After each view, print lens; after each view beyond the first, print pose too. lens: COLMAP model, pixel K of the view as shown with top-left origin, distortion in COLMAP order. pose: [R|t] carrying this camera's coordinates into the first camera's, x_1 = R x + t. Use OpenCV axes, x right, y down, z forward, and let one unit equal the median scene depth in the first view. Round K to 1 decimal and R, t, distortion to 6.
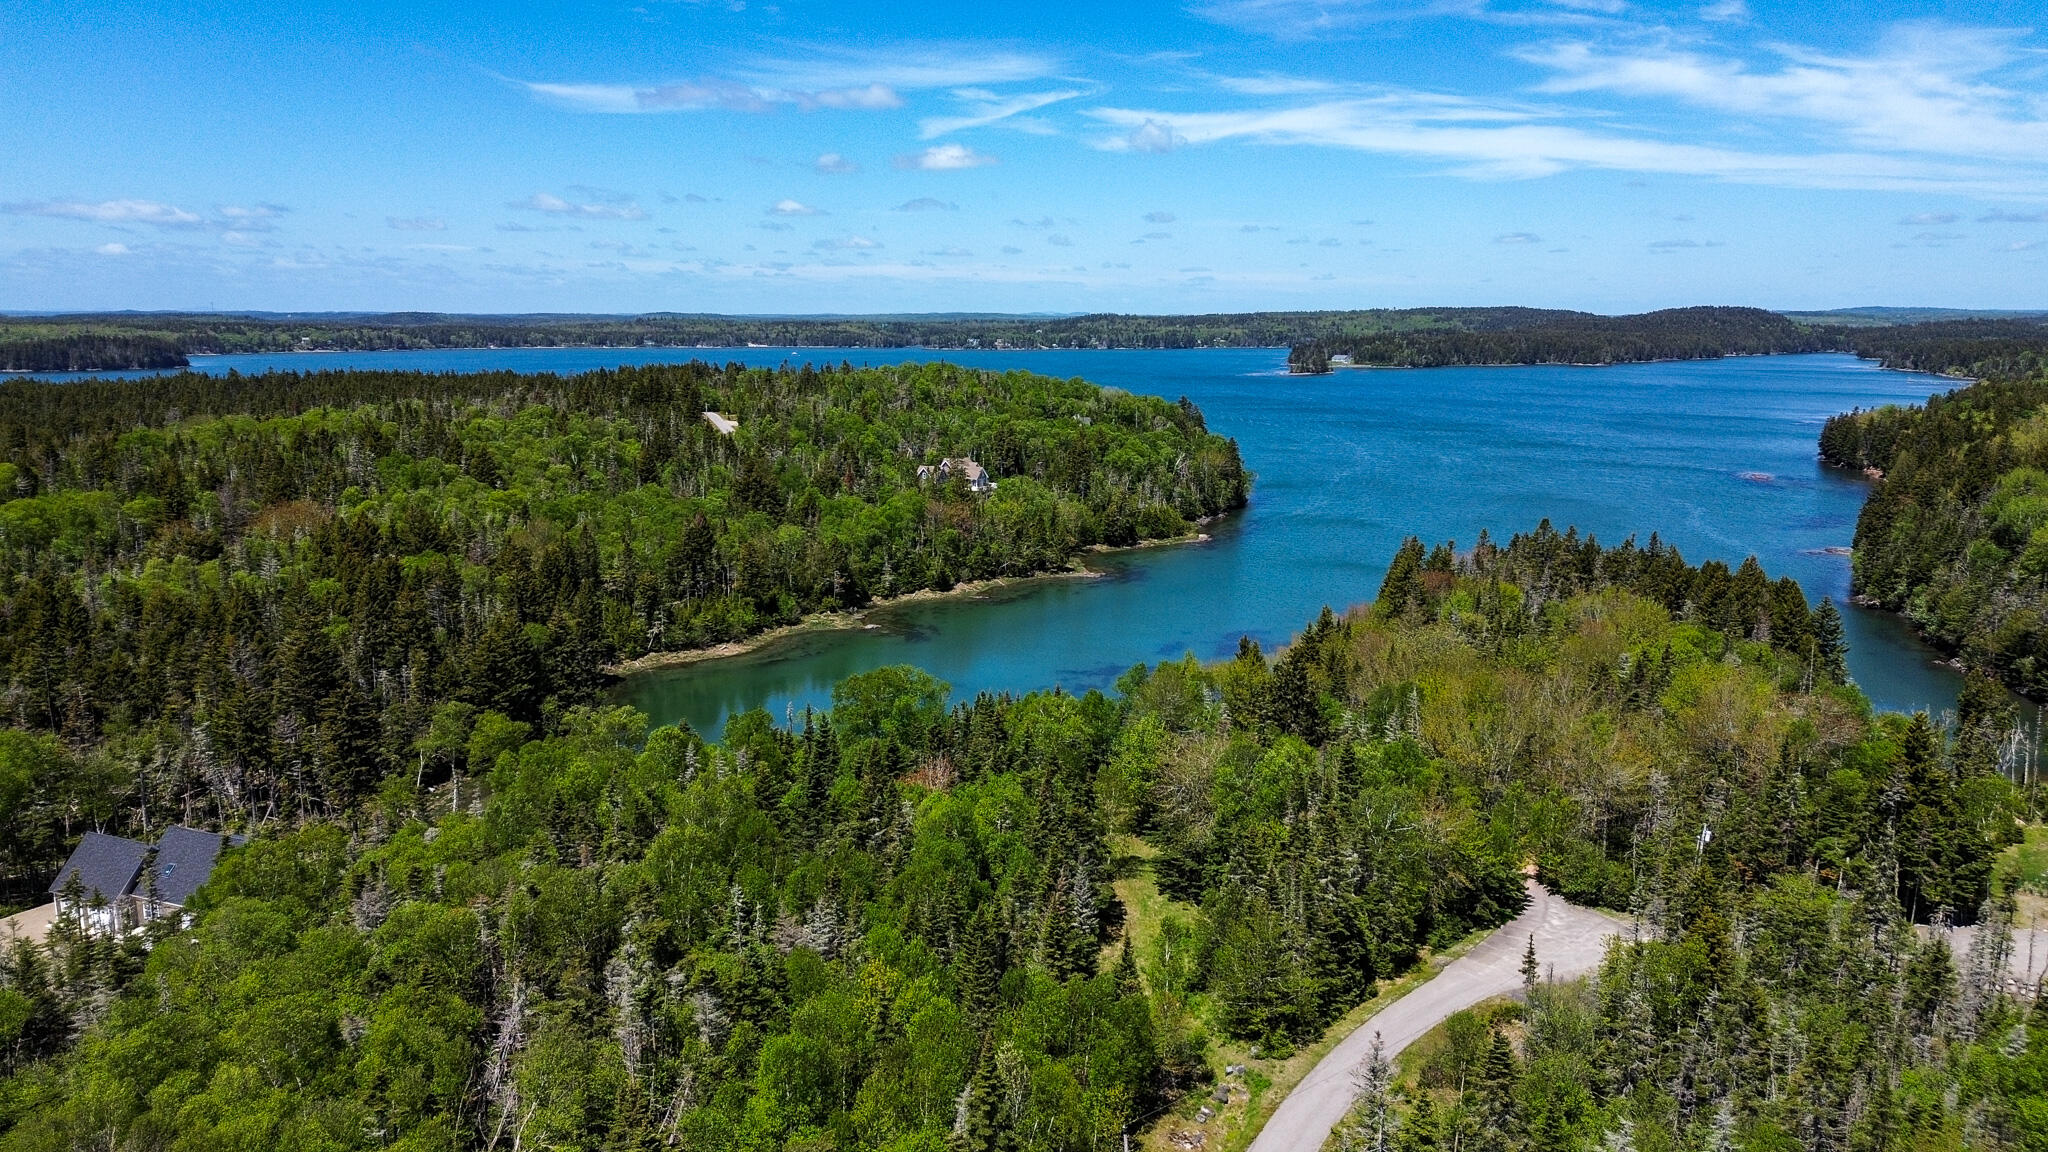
lens RADIAL K [[1441.7, 0, 1028.4], [0, 1441.7, 584.5], [0, 0, 1]] dist [0.069051, -0.070259]
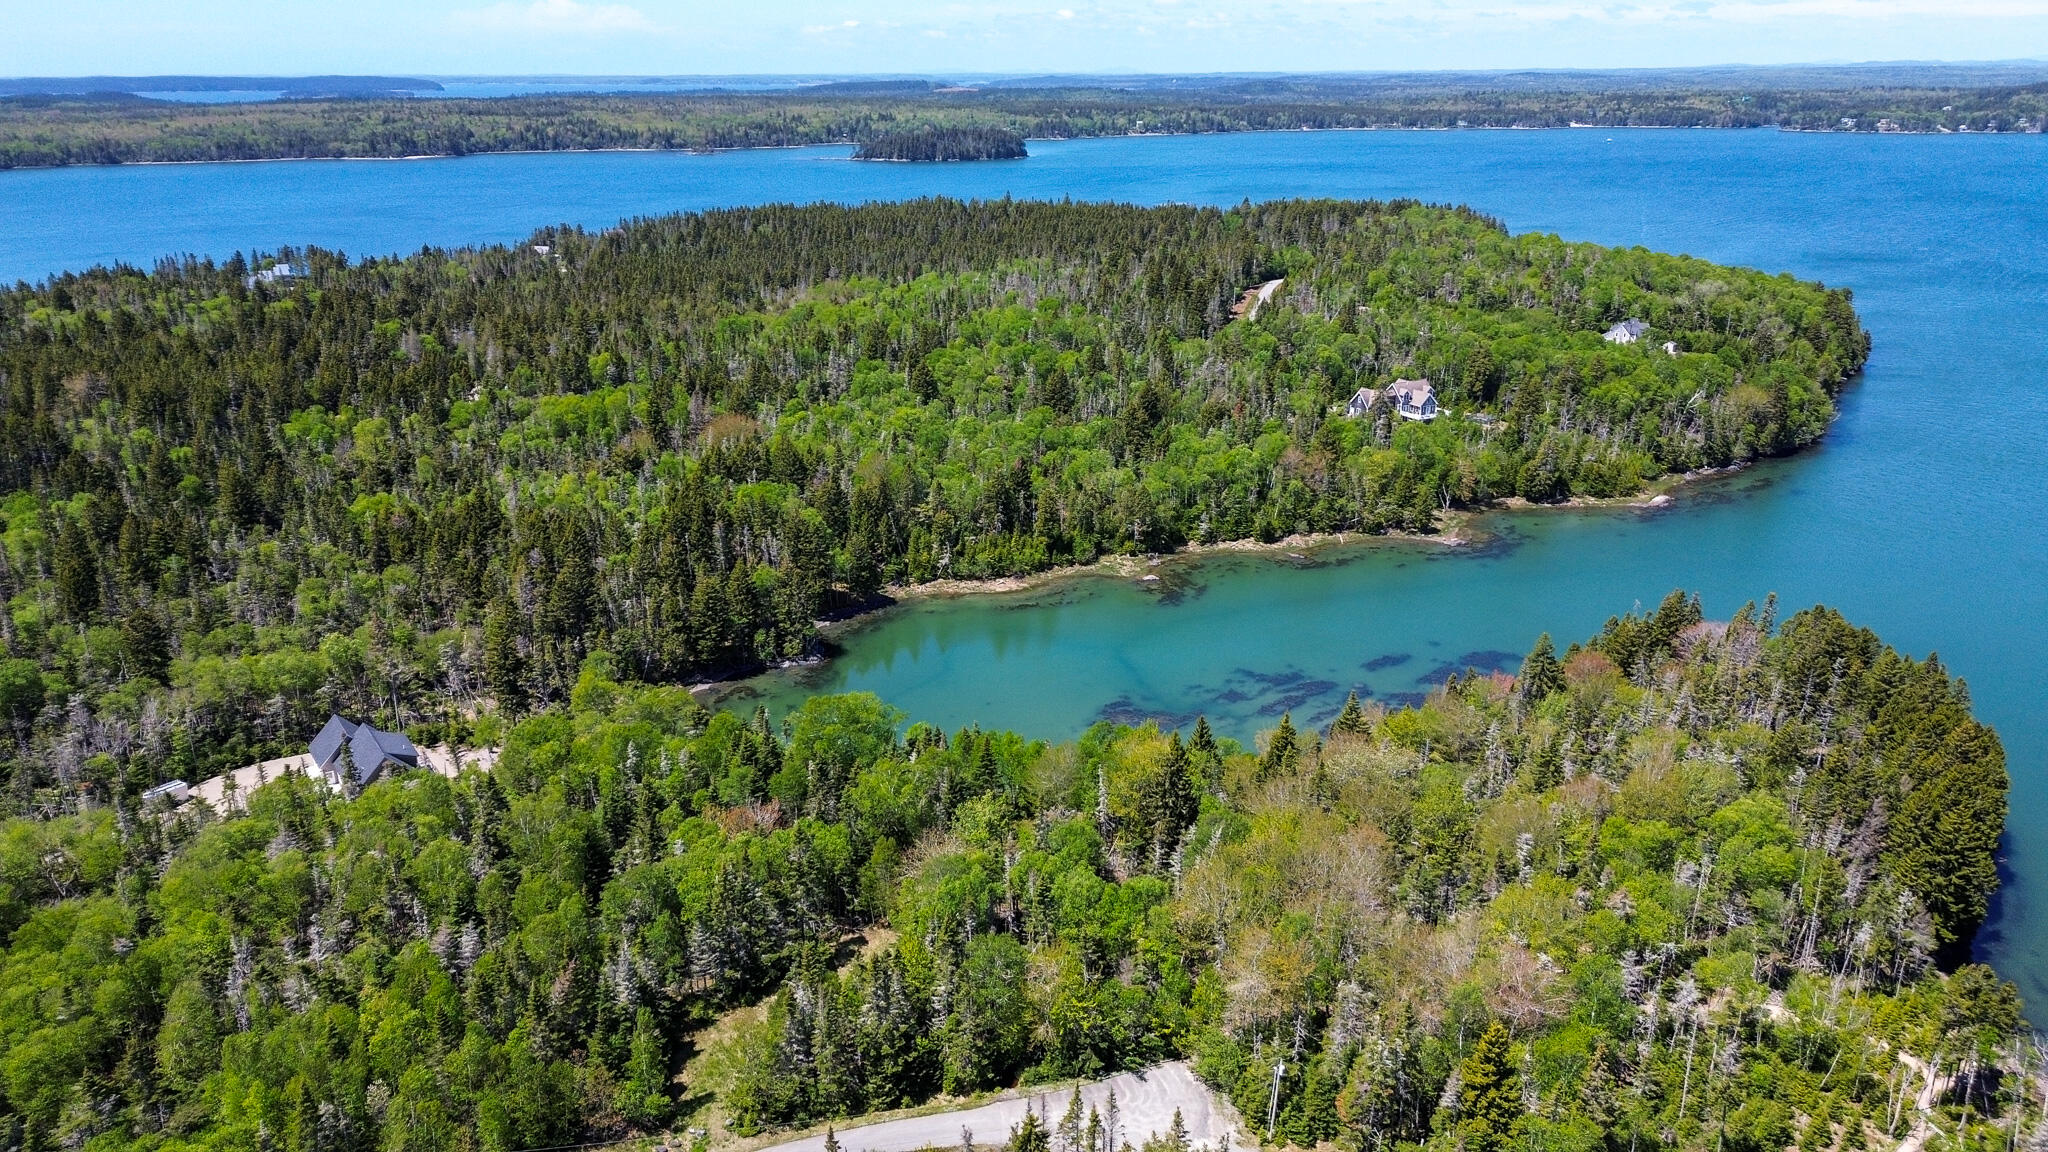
lens RADIAL K [[1441.7, 0, 1028.9], [0, 1441.7, 580.7], [0, 0, 1]] dist [0.069051, -0.070259]
pose [[0.843789, 0.173086, -0.507997, 0.335606], [-0.092759, 0.979354, 0.179615, -0.142551], [0.528598, -0.104435, 0.842424, 0.037812]]
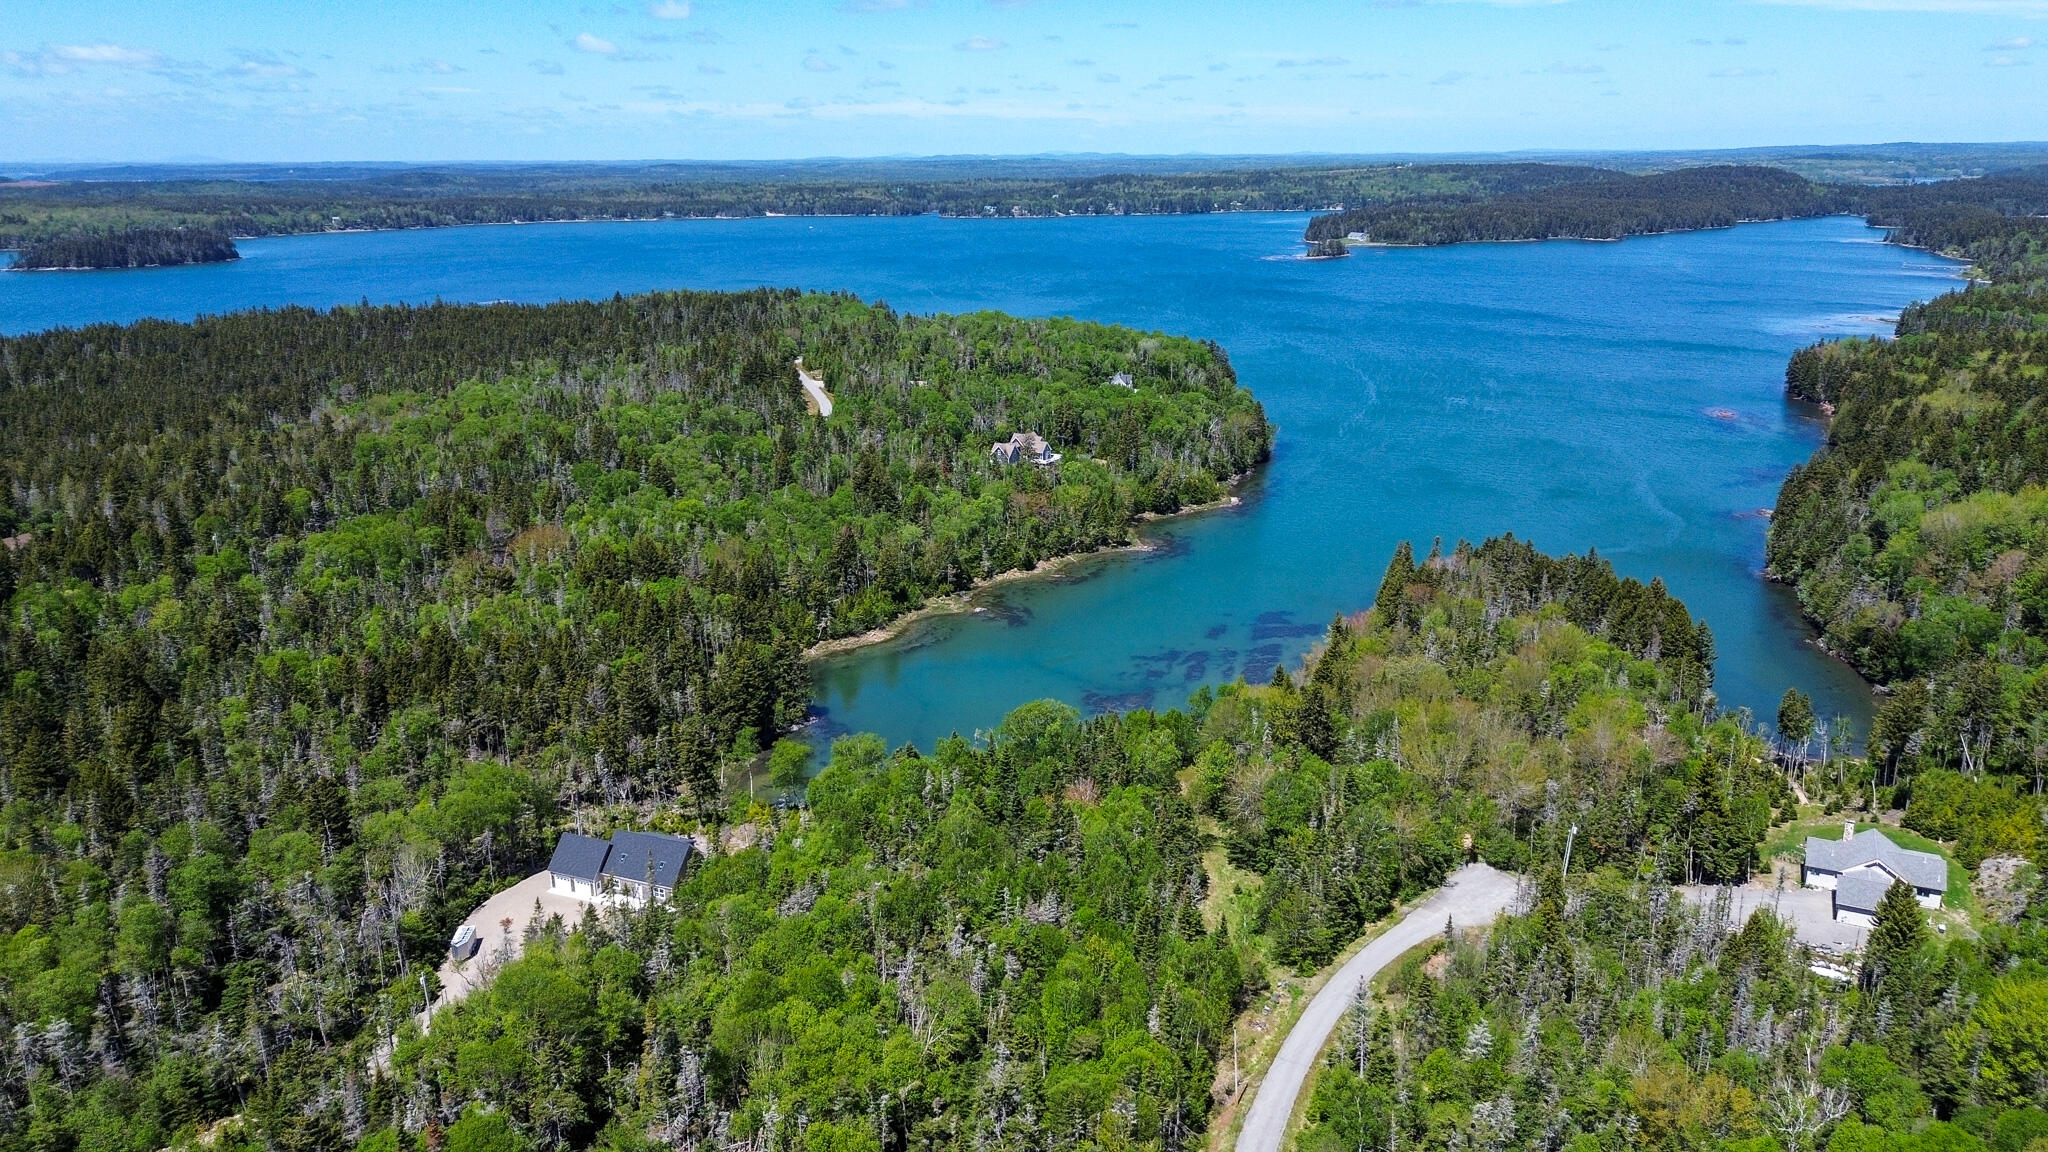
lens RADIAL K [[1441.7, 0, 1026.8], [0, 1441.7, 583.3], [0, 0, 1]] dist [0.069051, -0.070259]
pose [[0.999925, -0.008360, -0.008953, -0.051404], [0.009241, 0.994607, 0.103302, -0.115930], [0.008041, -0.103377, 0.994610, -0.244235]]
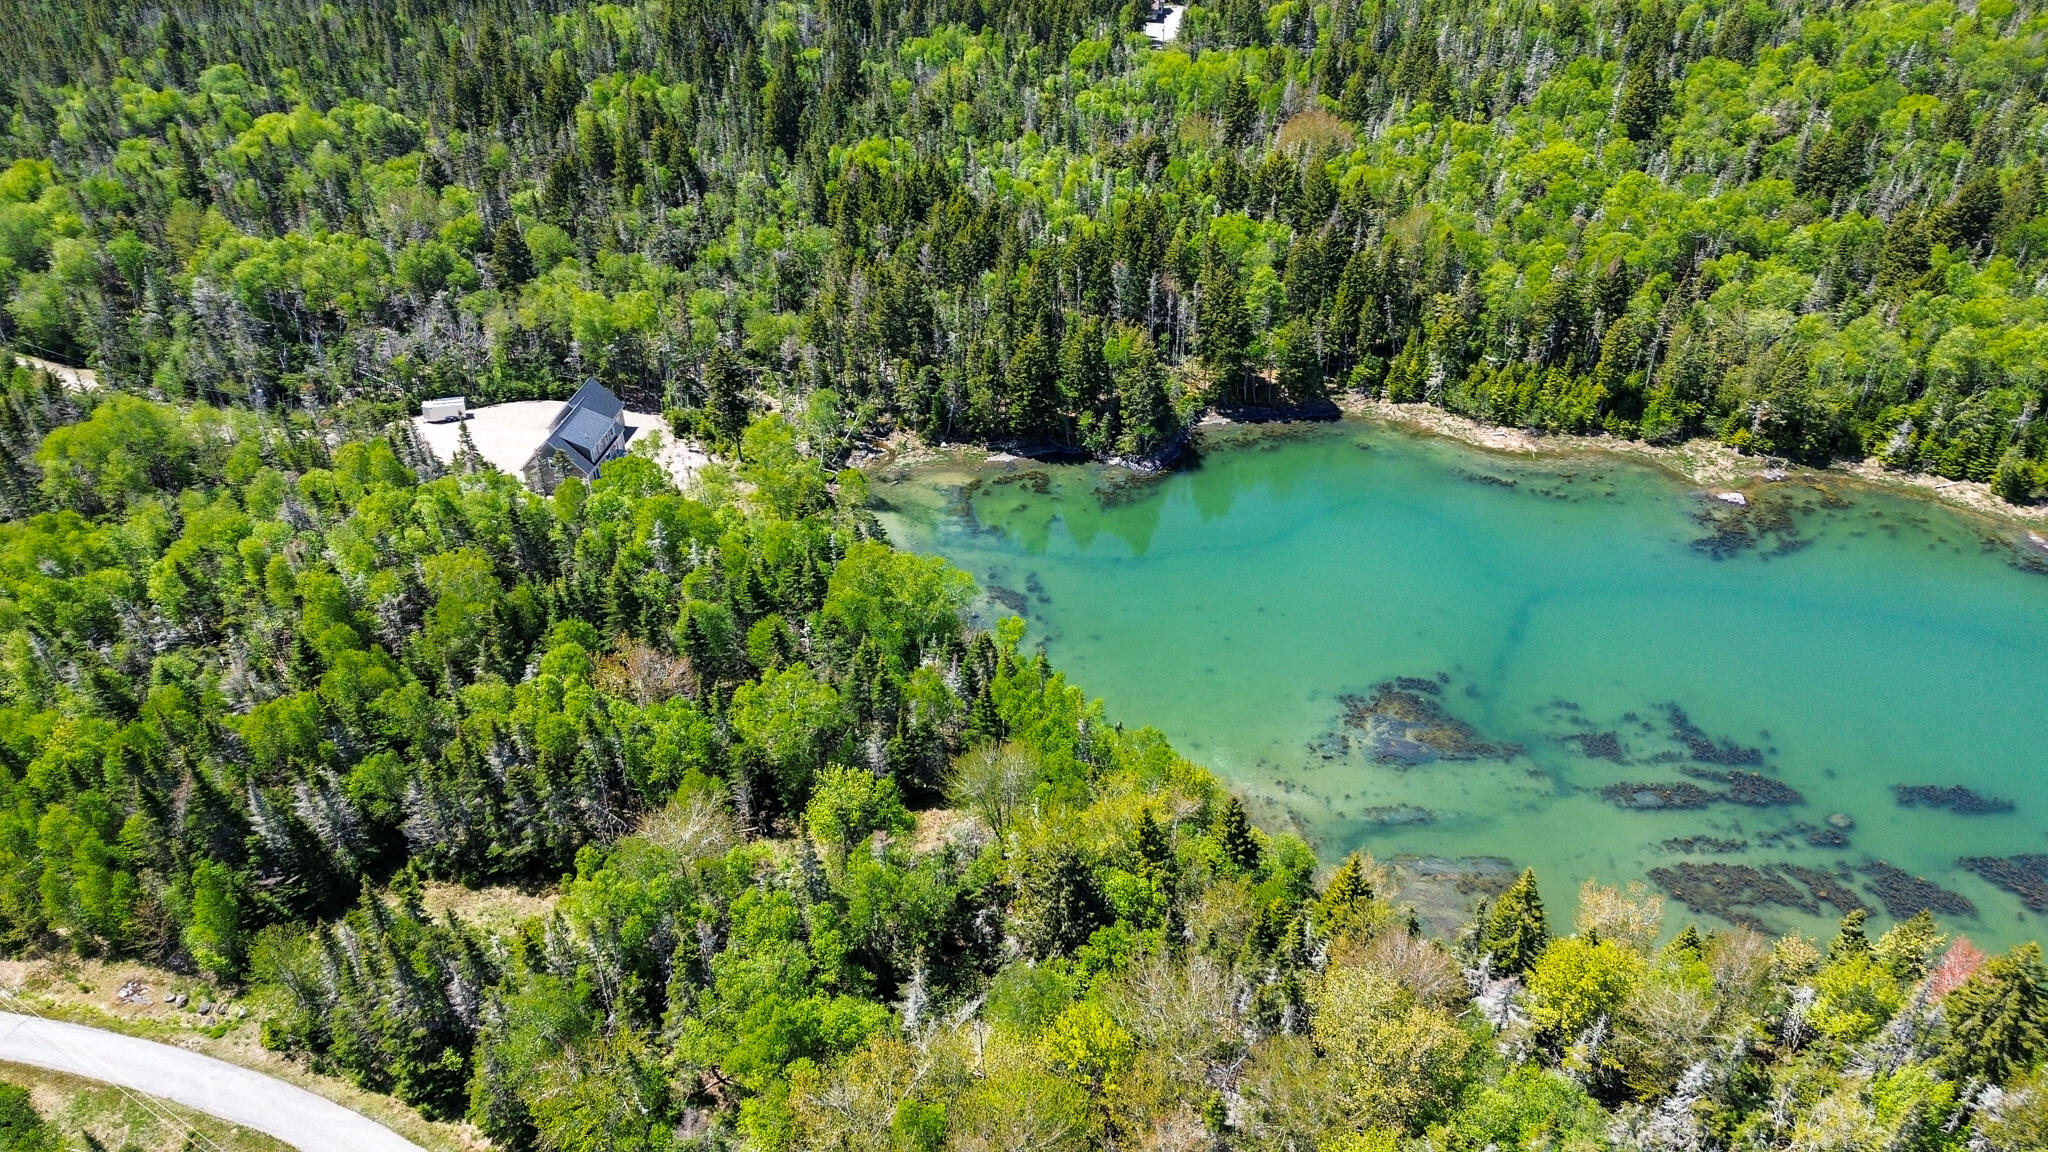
lens RADIAL K [[1441.7, 0, 1028.2], [0, 1441.7, 587.6], [0, 0, 1]] dist [0.069051, -0.070259]
pose [[0.256346, 0.535346, -0.804793, 0.362481], [-0.162984, 0.844632, 0.509933, -0.219124], [0.952745, 0.000450, 0.303771, 0.428910]]
